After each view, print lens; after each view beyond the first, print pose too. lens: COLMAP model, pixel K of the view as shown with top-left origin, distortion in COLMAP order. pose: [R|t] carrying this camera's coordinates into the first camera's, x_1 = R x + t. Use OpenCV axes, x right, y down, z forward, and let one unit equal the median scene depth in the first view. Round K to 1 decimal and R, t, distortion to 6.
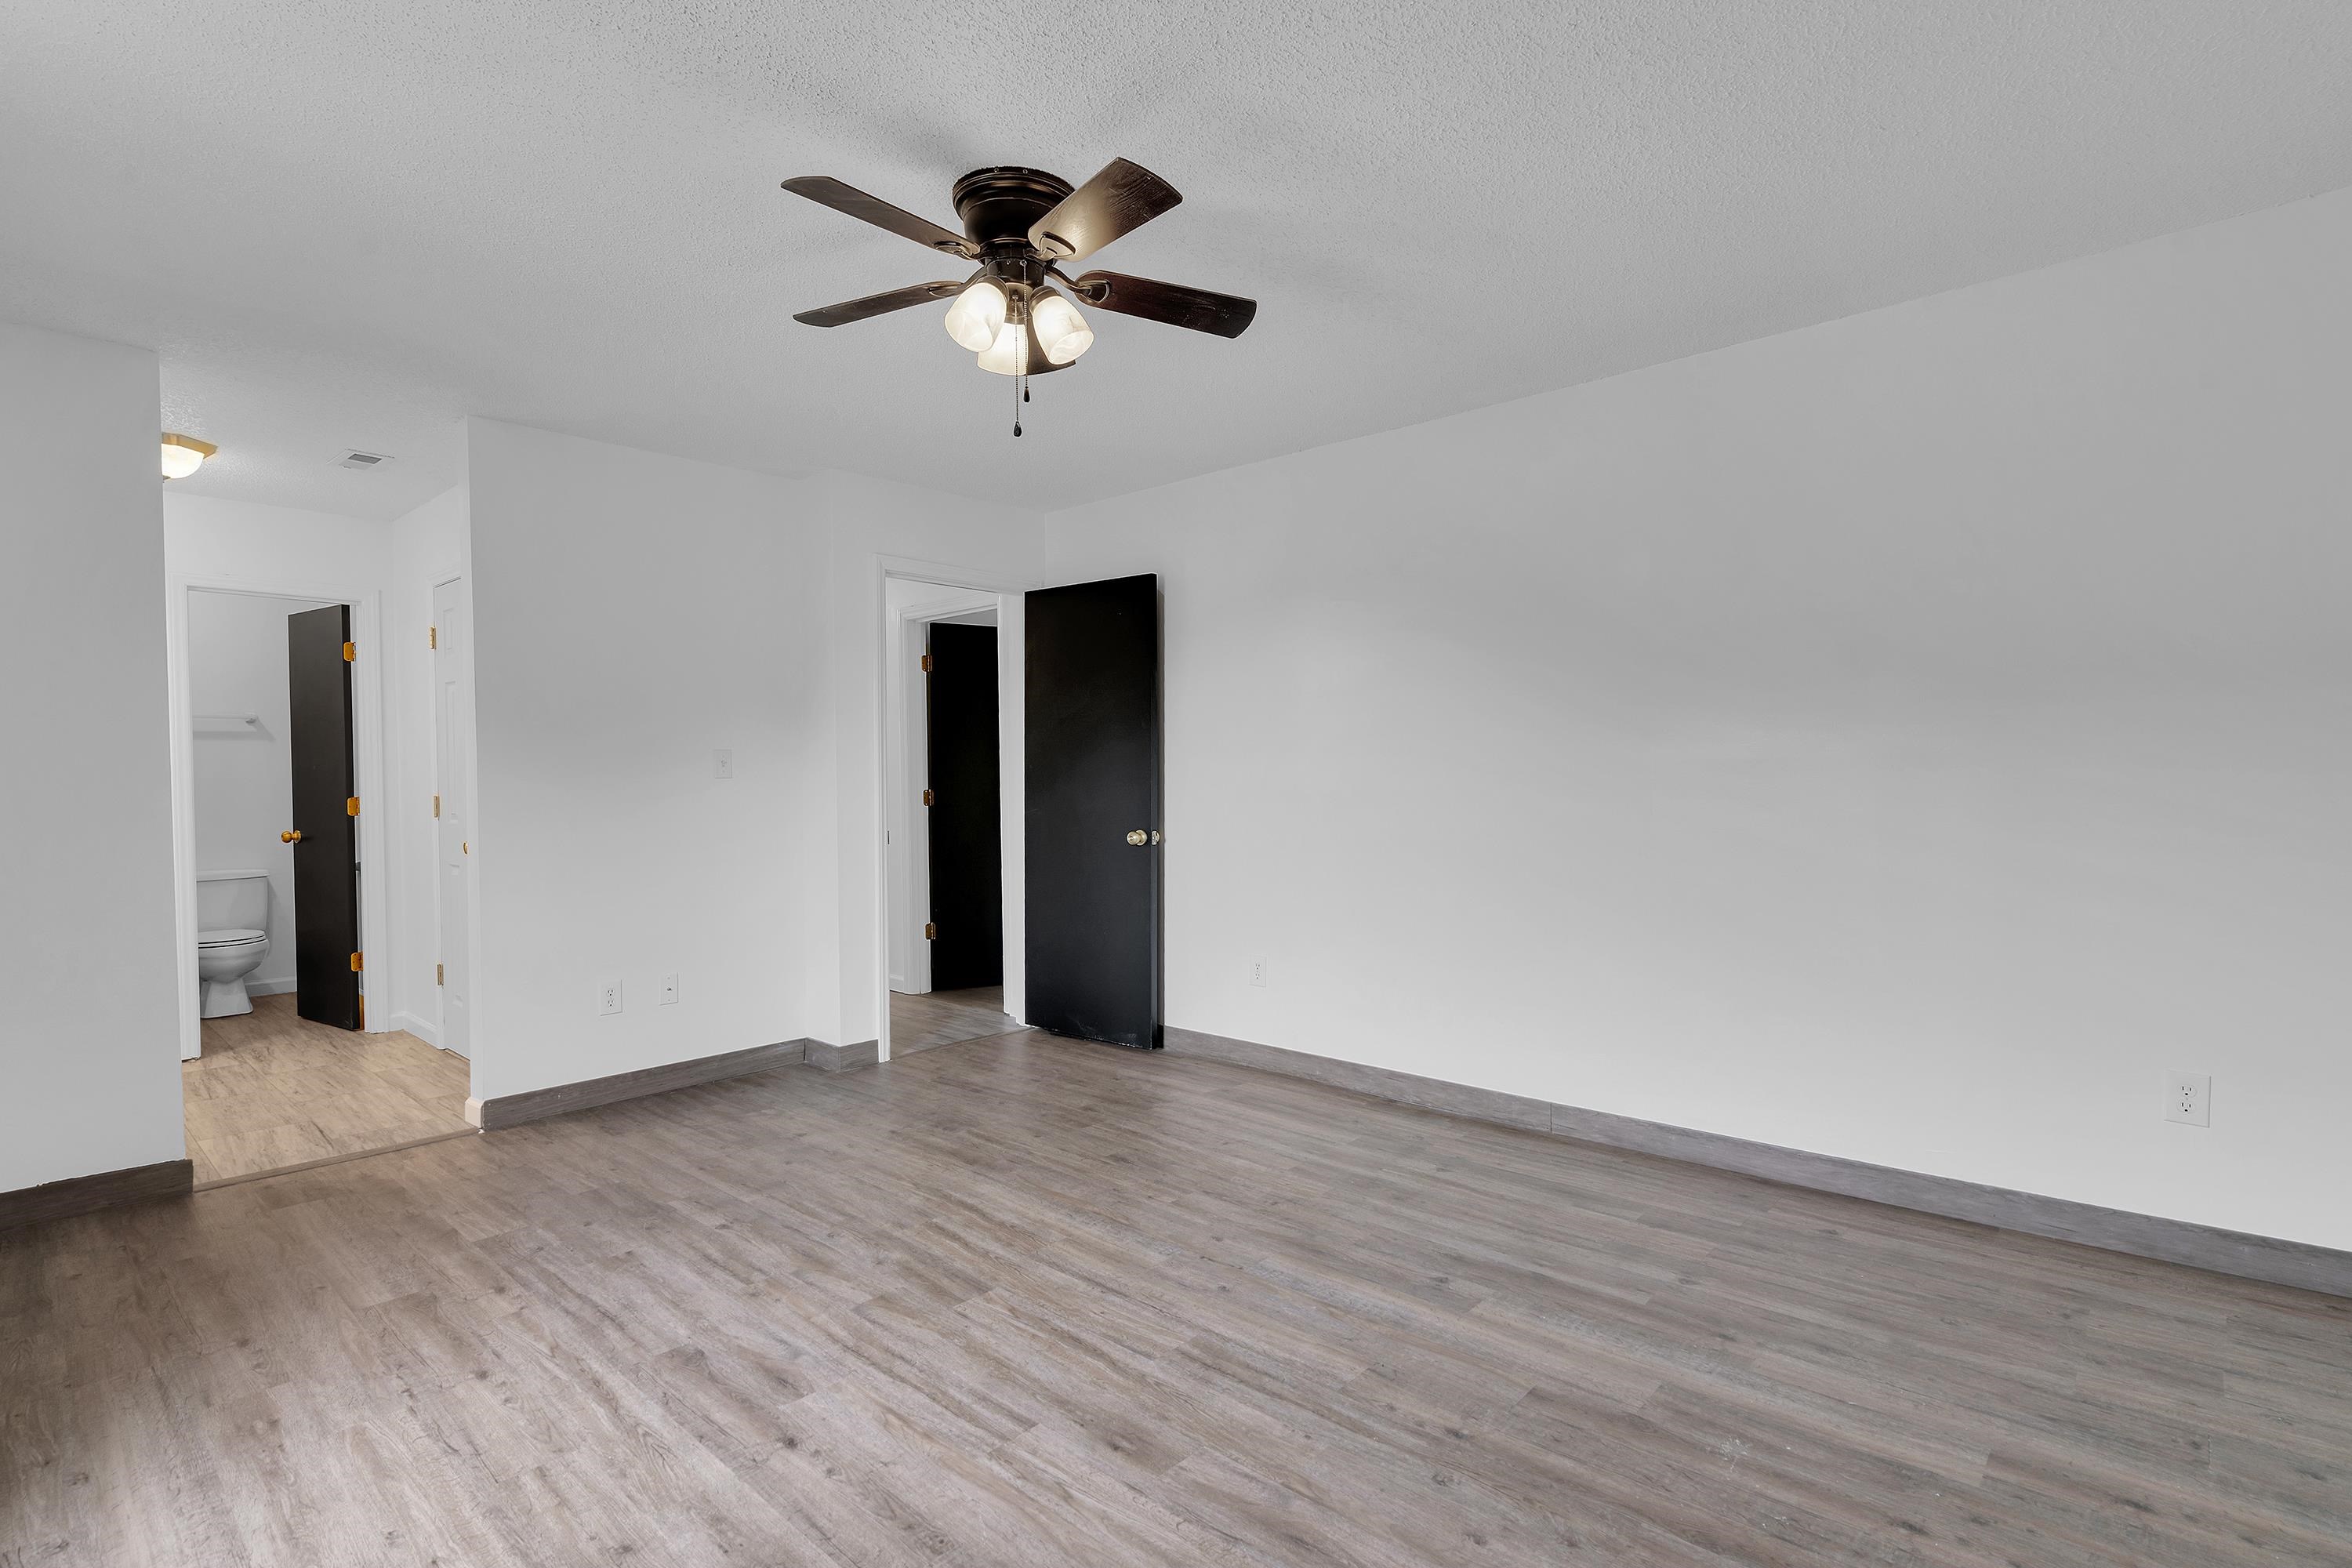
lens RADIAL K [[1072.3, 0, 1173.5], [0, 1072.3, 794.0], [0, 0, 1]] dist [-0.001004, 0.000224]
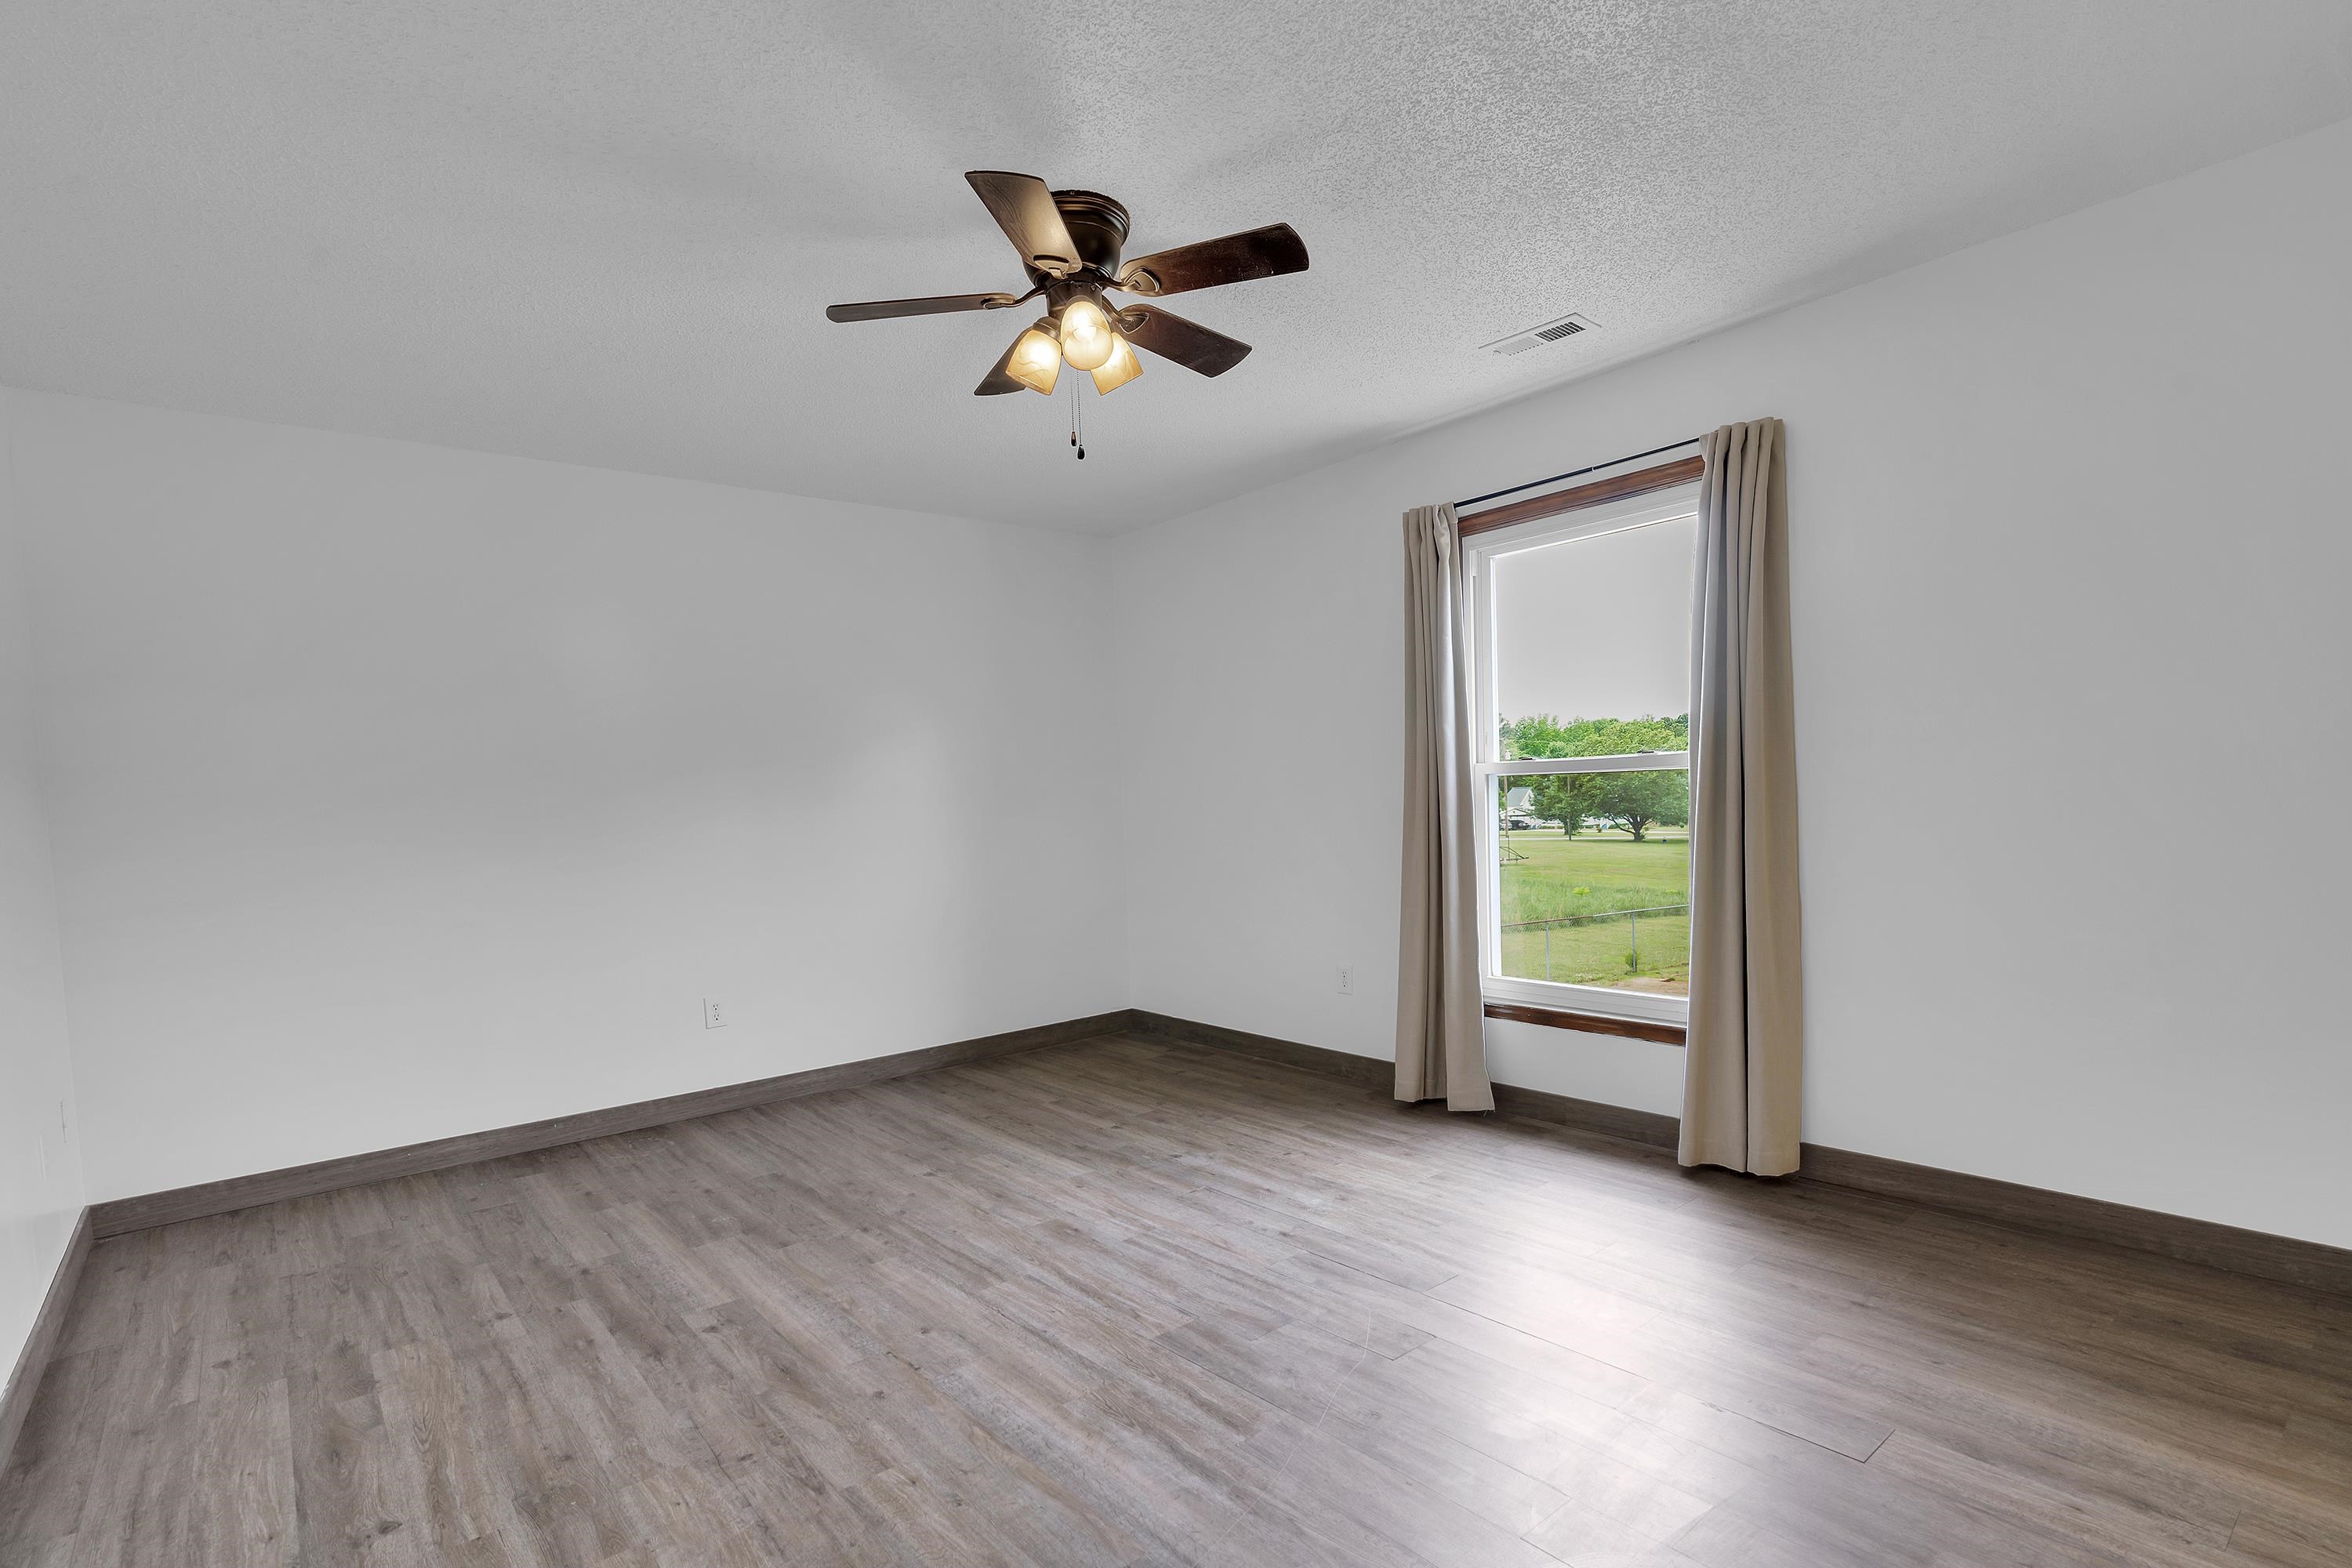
lens RADIAL K [[1072.3, 0, 1173.5], [0, 1072.3, 794.0], [0, 0, 1]] dist [-0.001004, 0.000224]
pose [[-0.989462, 0.052218, 0.135048, -0.352364], [0.054330, 0.998451, 0.011996, -0.033966], [-0.134213, 0.019207, -0.990766, 2.014550]]
